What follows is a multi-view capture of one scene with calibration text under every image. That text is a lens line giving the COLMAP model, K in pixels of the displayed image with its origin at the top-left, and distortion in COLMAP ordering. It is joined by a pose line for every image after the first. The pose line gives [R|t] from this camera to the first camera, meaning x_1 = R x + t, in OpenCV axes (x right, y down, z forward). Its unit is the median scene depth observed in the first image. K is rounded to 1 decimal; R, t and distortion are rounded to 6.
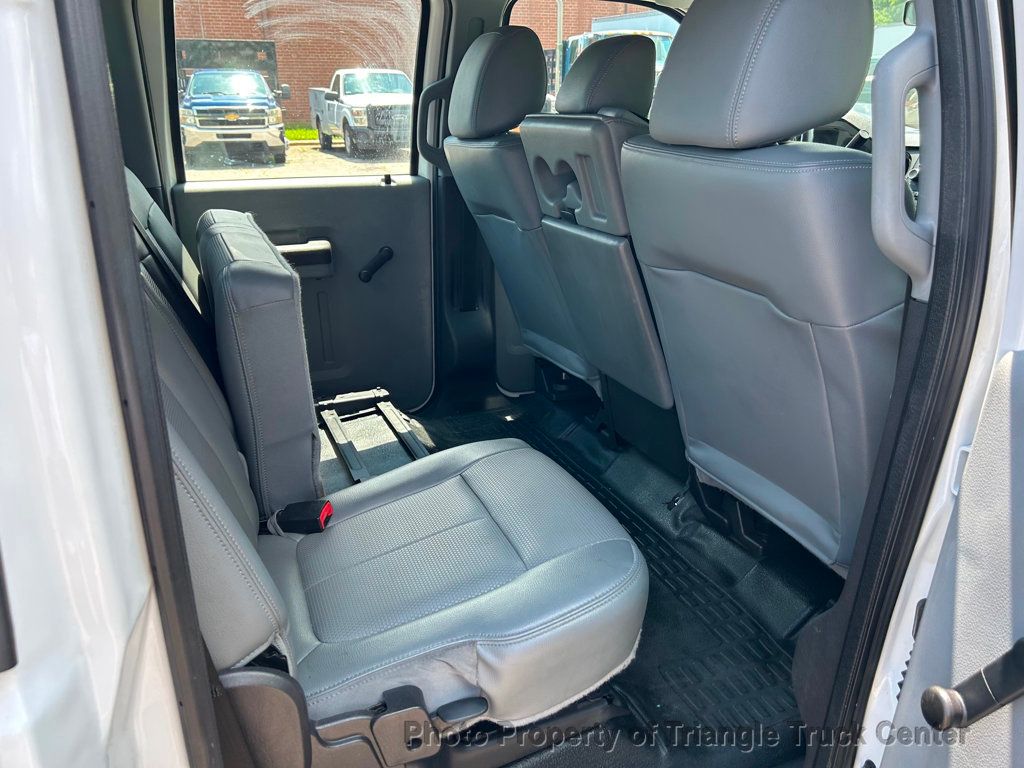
lens RADIAL K [[770.5, 0, 507.8], [0, 770.5, 392.7], [0, 0, 1]] dist [0.057895, -0.067005]
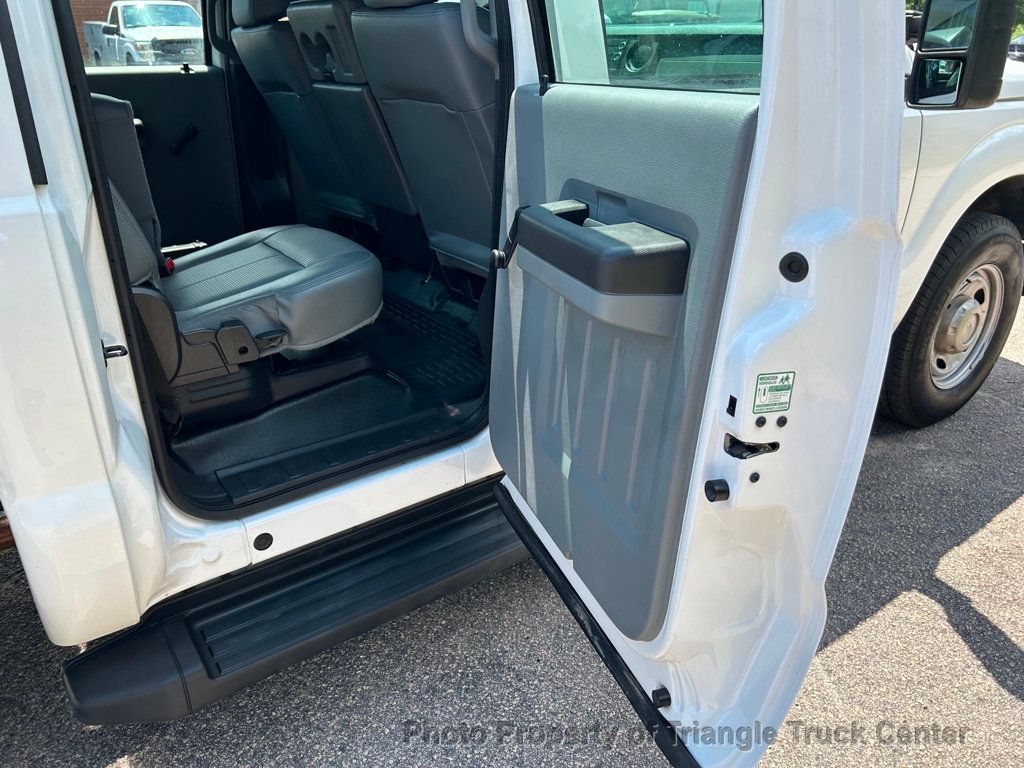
lens RADIAL K [[770.5, 0, 502.8], [0, 770.5, 385.6], [0, 0, 1]] dist [0.057895, -0.067005]
pose [[0.974987, -0.096165, 0.200382, 0.038158], [0.083959, 0.994108, 0.068564, 0.191992], [-0.205795, -0.050025, 0.977316, -0.342270]]
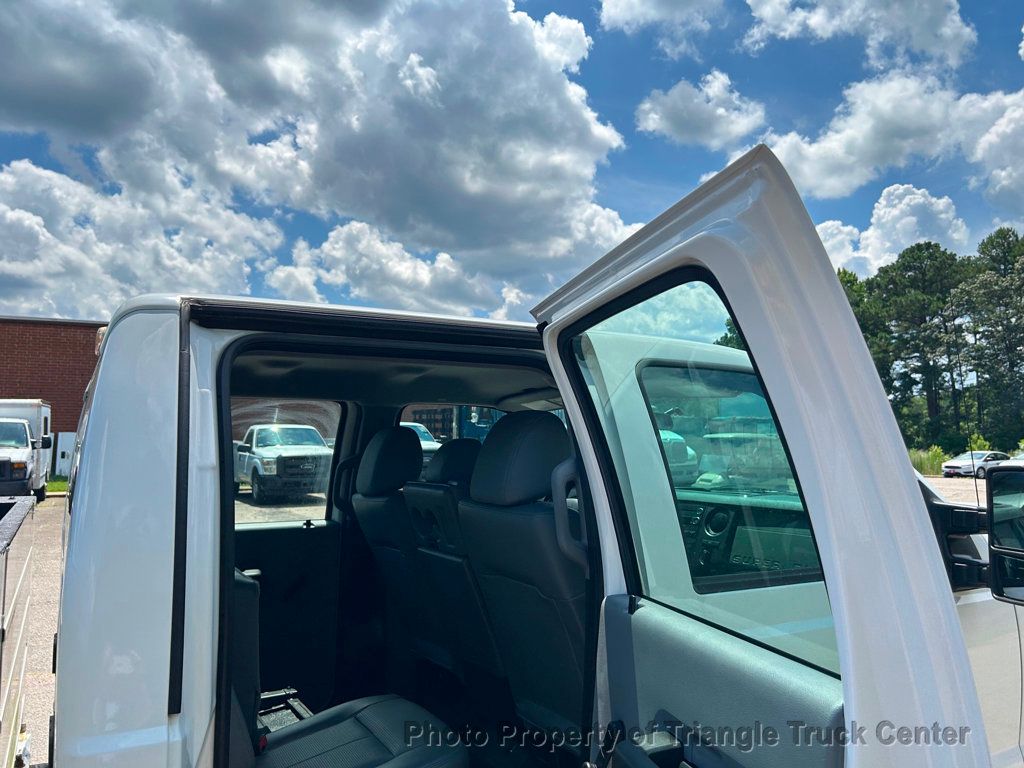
lens RADIAL K [[770.5, 0, 505.5], [0, 770.5, 388.7], [0, 0, 1]] dist [0.057895, -0.067005]
pose [[0.992722, 0.011009, 0.119923, 0.025475], [0.040878, 0.905885, -0.421547, 0.109596], [-0.113277, 0.423381, 0.898842, -0.401593]]
